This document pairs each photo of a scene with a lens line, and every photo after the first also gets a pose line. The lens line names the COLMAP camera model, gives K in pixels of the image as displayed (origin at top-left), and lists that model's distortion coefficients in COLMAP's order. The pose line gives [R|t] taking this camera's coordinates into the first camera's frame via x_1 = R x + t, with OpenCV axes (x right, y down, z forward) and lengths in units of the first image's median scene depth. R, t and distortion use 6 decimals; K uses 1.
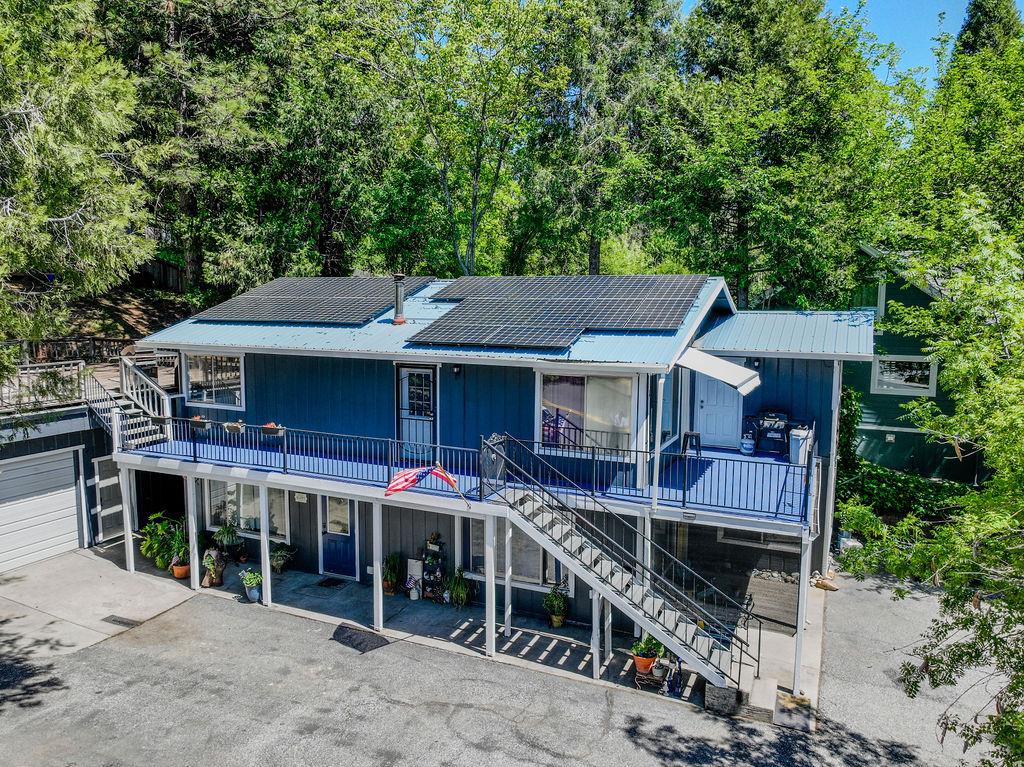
lens RADIAL K [[725.3, 0, 511.2], [0, 725.3, 378.8], [0, 0, 1]] dist [0.004916, 0.004144]
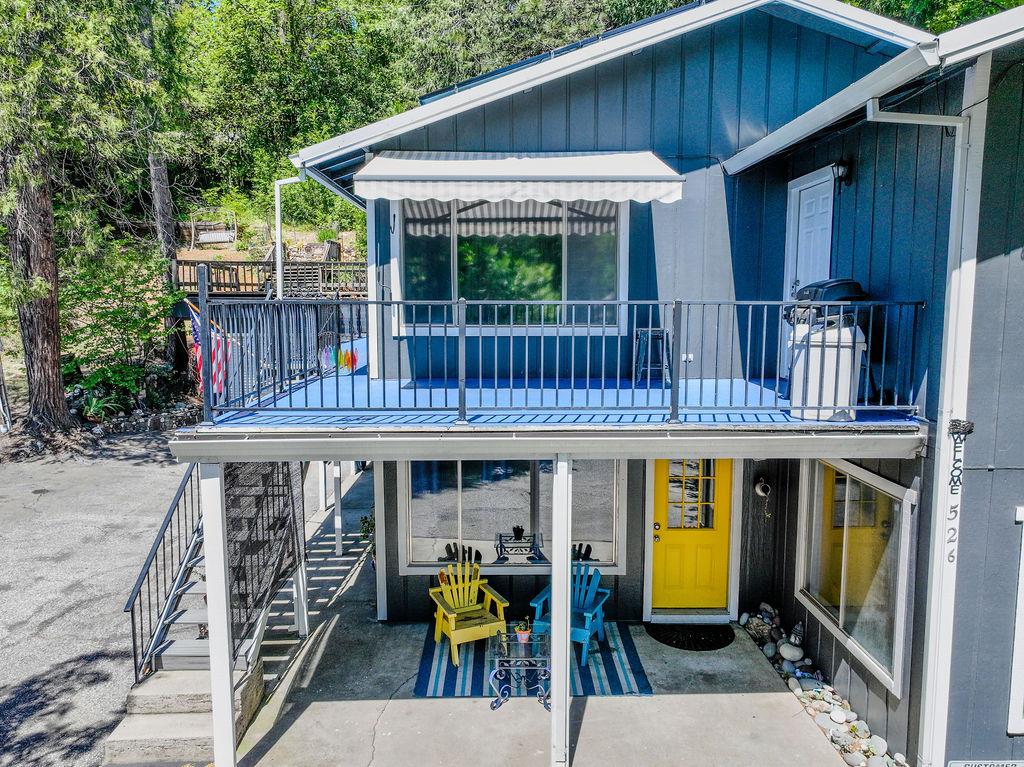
lens RADIAL K [[726.4, 0, 510.8], [0, 726.4, 379.7], [0, 0, 1]] dist [-0.011142, 0.033140]
pose [[0.429786, 0.087278, -0.898703, 0.708934], [-0.095686, 0.994115, 0.050784, 0.103830], [0.897846, 0.064167, 0.435608, 0.764329]]
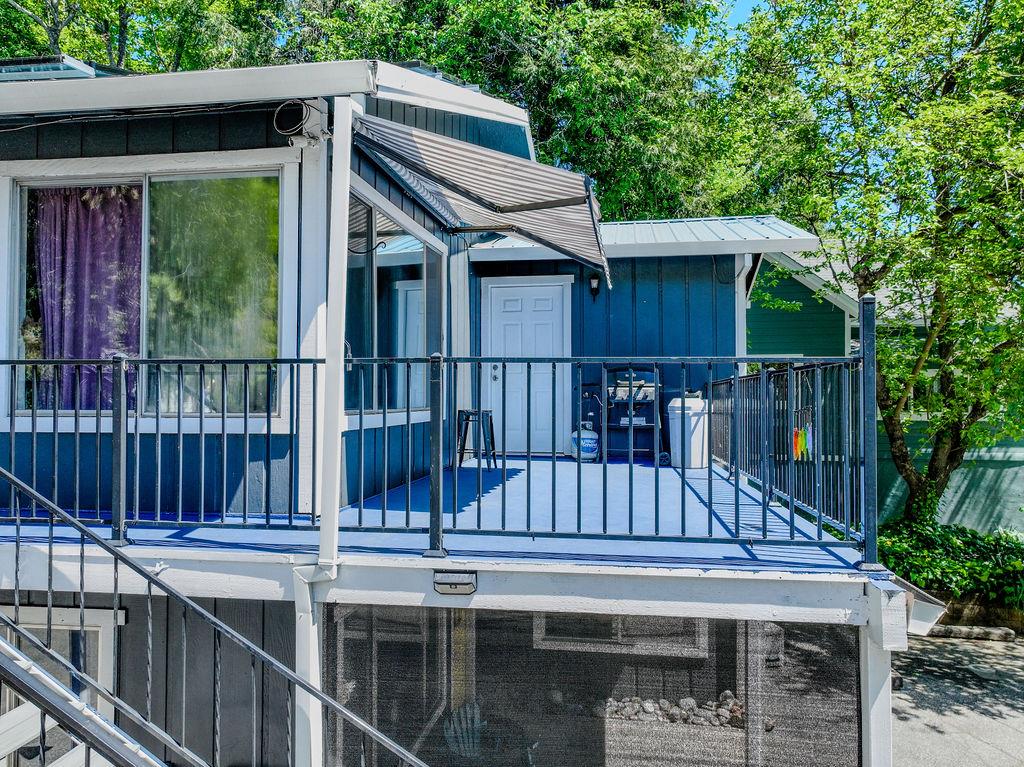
lens RADIAL K [[725.3, 0, 511.2], [0, 725.3, 378.8], [0, 0, 1]] dist [0.004916, 0.004144]
pose [[0.961823, 0.000468, 0.273672, 0.158549], [0.035466, 0.991353, -0.126341, 0.123803], [-0.271365, 0.131223, 0.953489, 0.604242]]
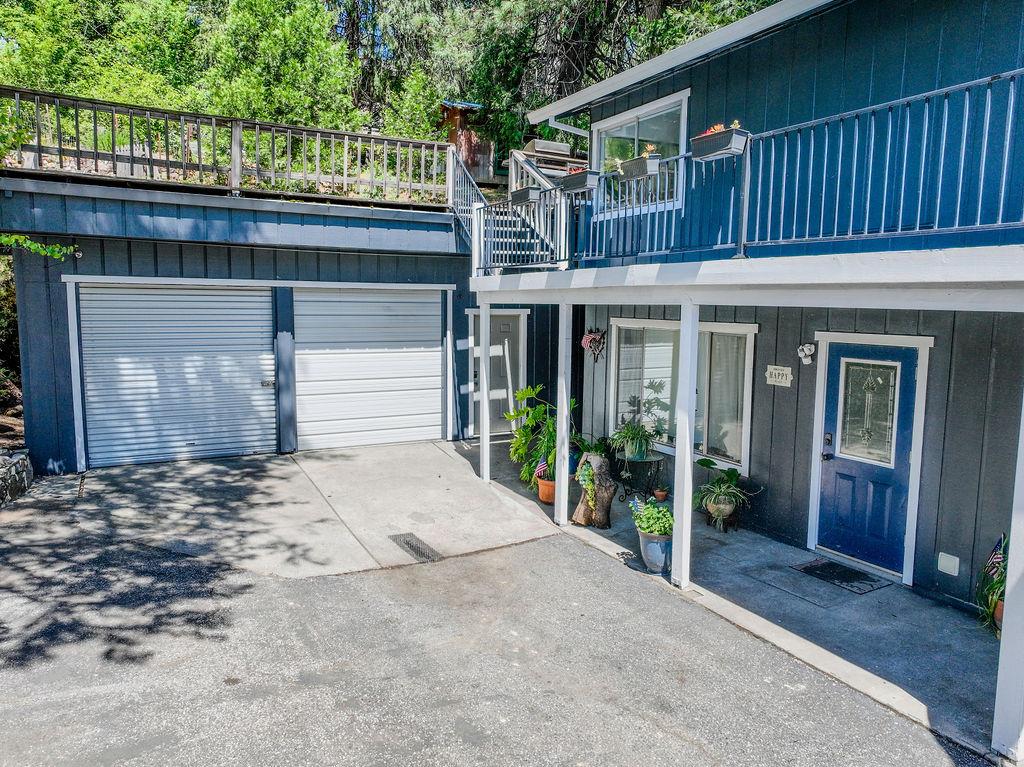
lens RADIAL K [[725.3, 0, 511.2], [0, 725.3, 378.8], [0, 0, 1]] dist [0.004916, 0.004144]
pose [[0.791140, 0.068139, -0.607828, -0.165436], [-0.071588, 0.997261, 0.018617, 0.193669], [0.607431, 0.028784, 0.793851, 0.610054]]
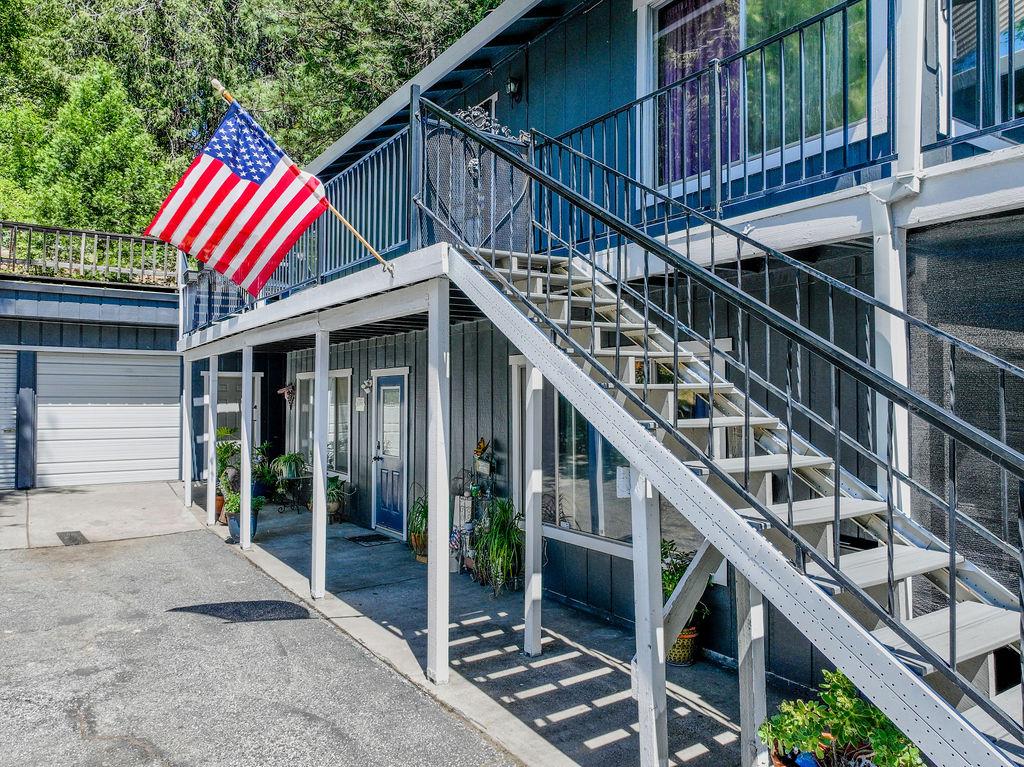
lens RADIAL K [[727.8, 0, 512.0], [0, 727.8, 383.5], [0, 0, 1]] dist [-0.034517, 0.076970]
pose [[0.849225, -0.014548, -0.527830, 0.178538], [-0.055768, 0.991559, -0.117054, 0.242330], [0.525078, 0.128841, 0.841245, 0.612619]]
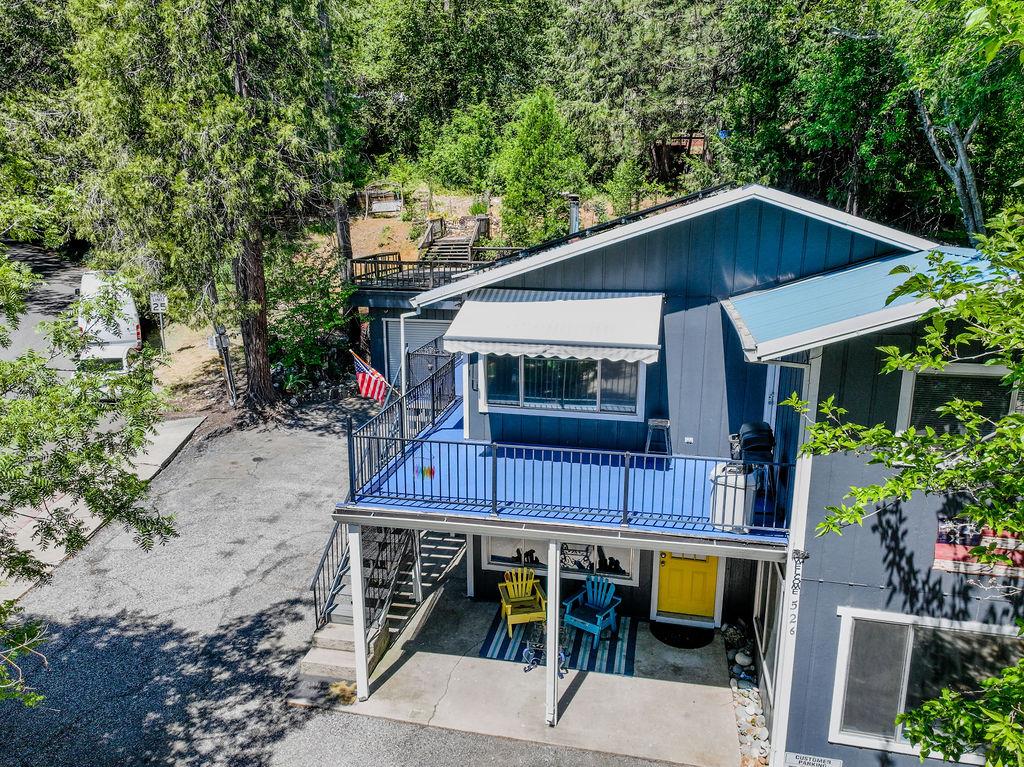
lens RADIAL K [[725.3, 0, 511.2], [0, 725.3, 378.8], [0, 0, 1]] dist [0.004916, 0.004144]
pose [[0.215275, 0.208728, -0.953986, 0.934886], [-0.108923, 0.975927, 0.188950, -0.084235], [0.970460, 0.063235, 0.232829, 0.767992]]
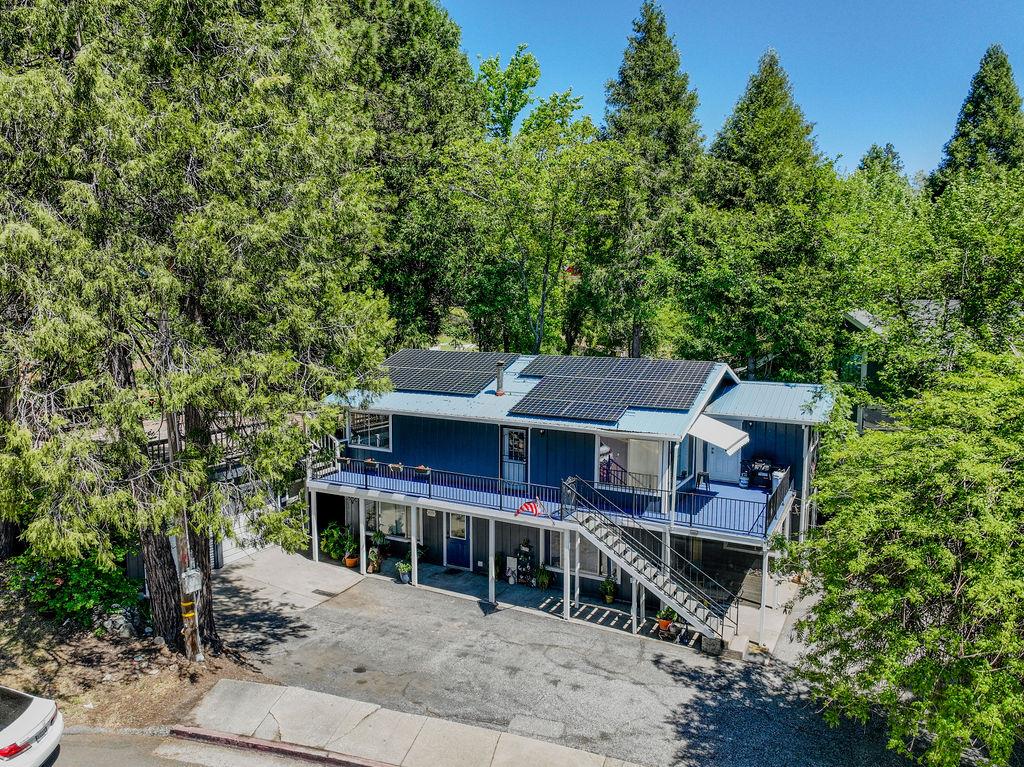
lens RADIAL K [[726.4, 0, 512.9], [0, 726.4, 379.9], [0, 0, 1]] dist [0.011071, 0.000650]
pose [[0.998188, 0.004316, -0.060022, -0.046355], [-0.004387, 0.999990, -0.001050, -0.116518], [0.060017, 0.001312, 0.998196, -0.506527]]
